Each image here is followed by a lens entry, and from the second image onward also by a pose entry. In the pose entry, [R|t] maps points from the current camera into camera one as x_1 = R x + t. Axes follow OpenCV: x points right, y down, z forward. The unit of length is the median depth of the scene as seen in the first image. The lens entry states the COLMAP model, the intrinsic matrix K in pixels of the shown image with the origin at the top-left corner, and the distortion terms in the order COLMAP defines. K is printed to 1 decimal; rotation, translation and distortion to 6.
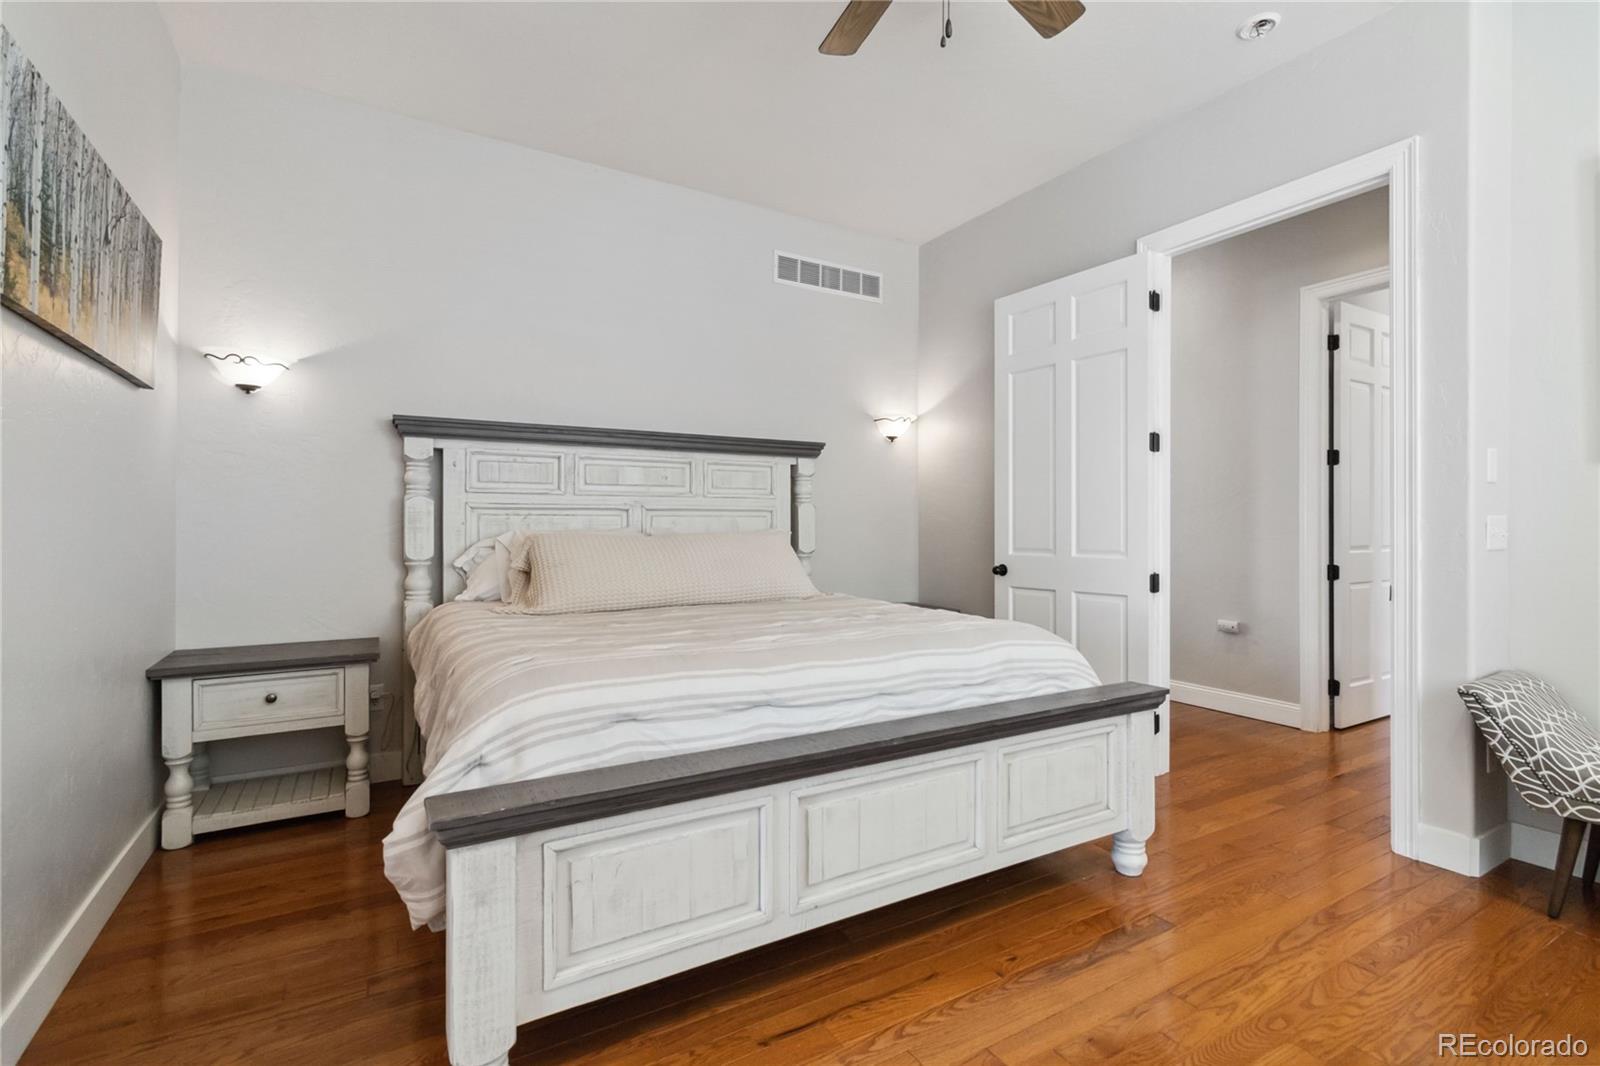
lens RADIAL K [[747.5, 0, 793.3], [0, 747.5, 525.2], [0, 0, 1]] dist [0.000730, 0.000442]
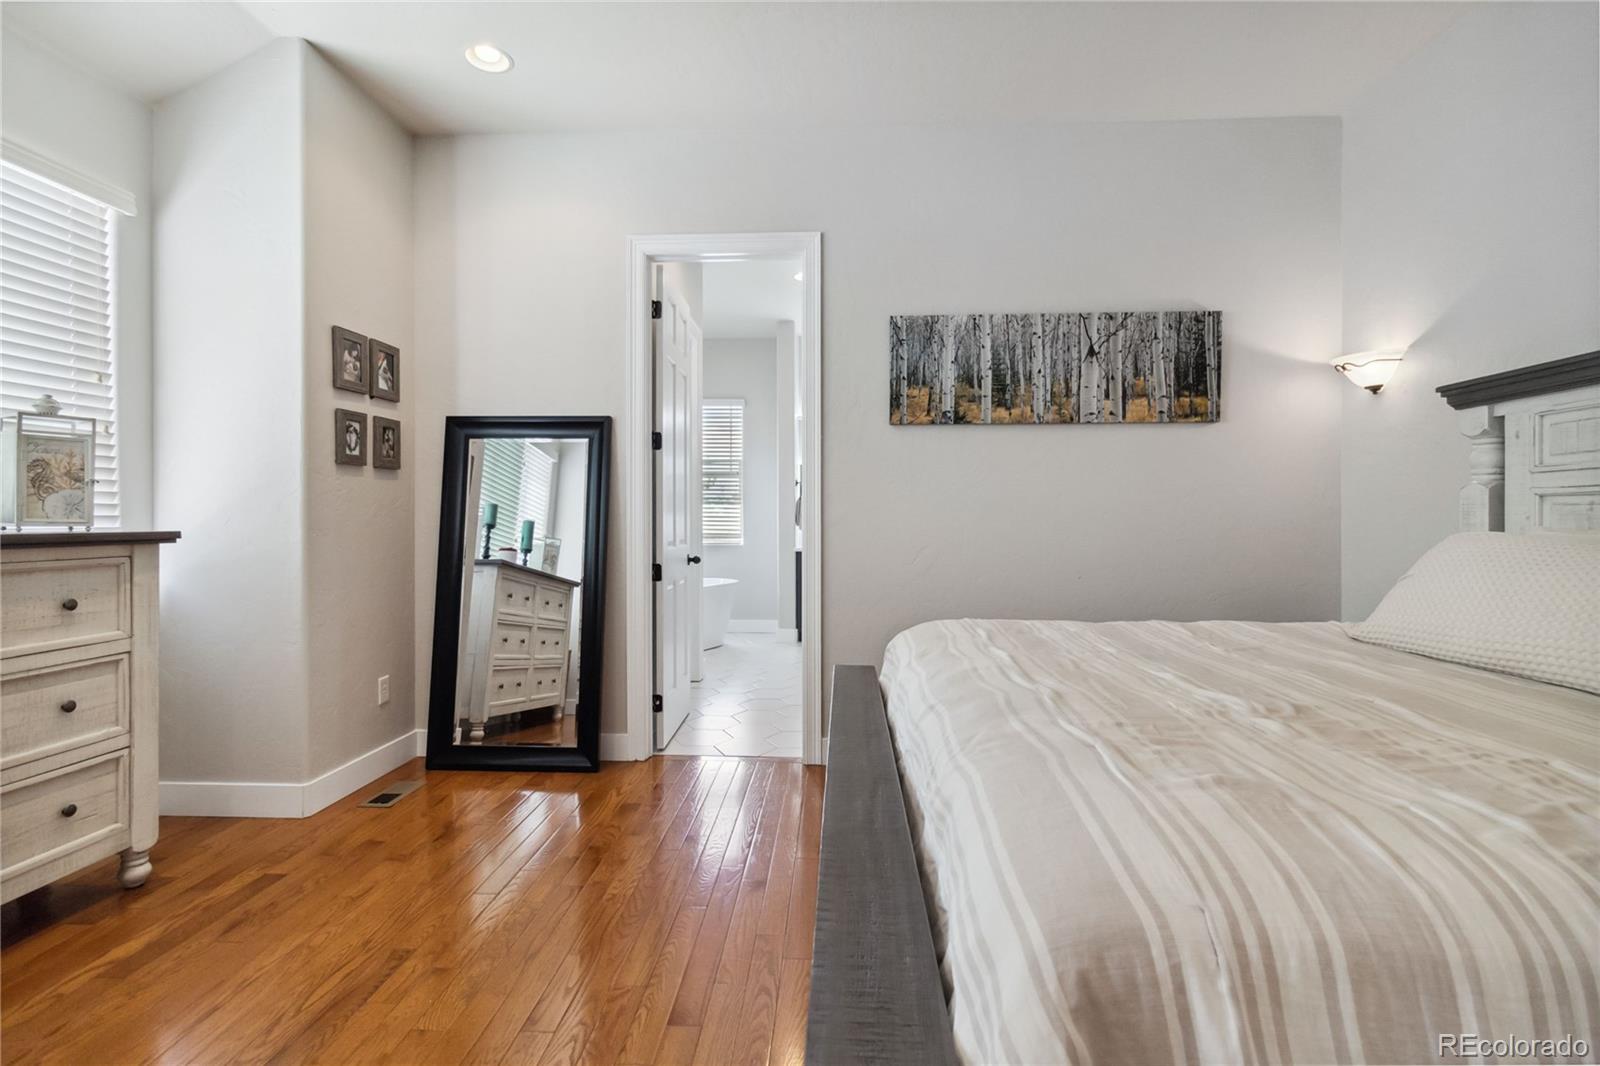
lens RADIAL K [[747.5, 0, 801.1], [0, 747.5, 522.3], [0, 0, 1]] dist [0.000730, 0.000442]
pose [[-0.545278, -0.006259, -0.838232, 0.715782], [-0.002696, 0.999980, -0.005712, 0.010520], [0.838251, -0.000855, -0.545284, 1.137165]]
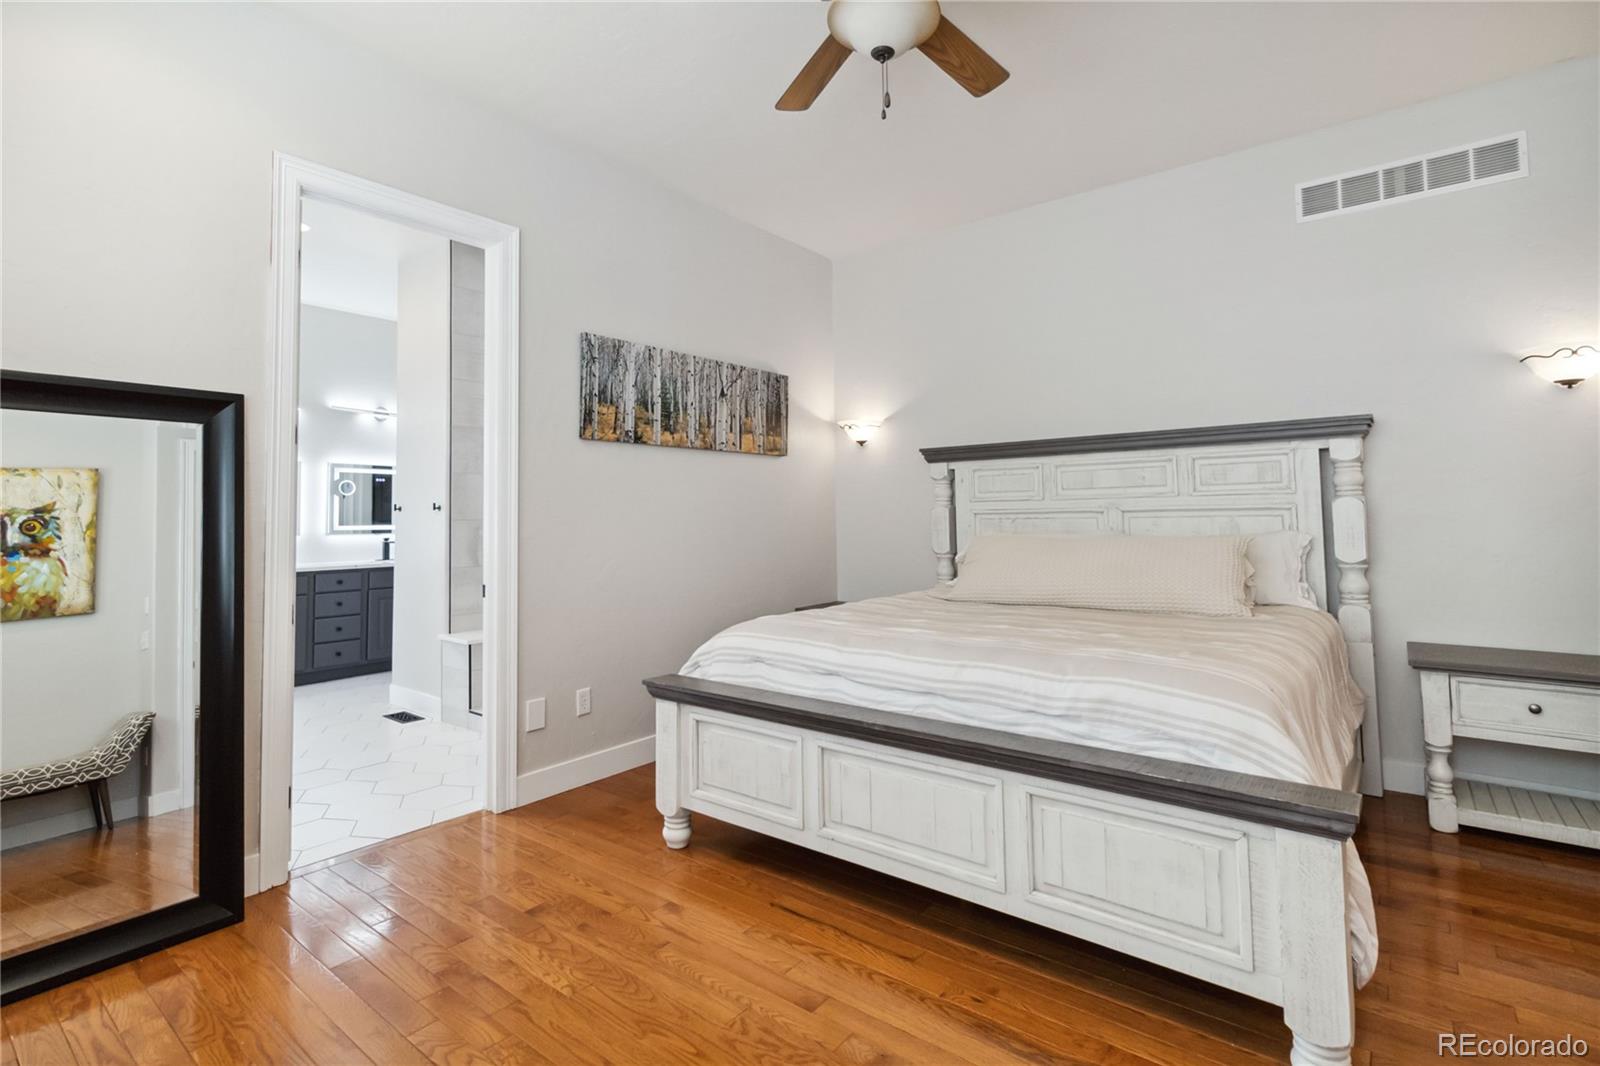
lens RADIAL K [[747.5, 0, 799.0], [0, 747.5, 488.5], [0, 0, 1]] dist [0.000730, 0.000442]
pose [[0.361626, -0.043252, -0.931320, 0.913923], [0.013552, 0.999062, -0.041136, -0.024751], [0.932225, 0.002254, 0.361873, 0.364612]]
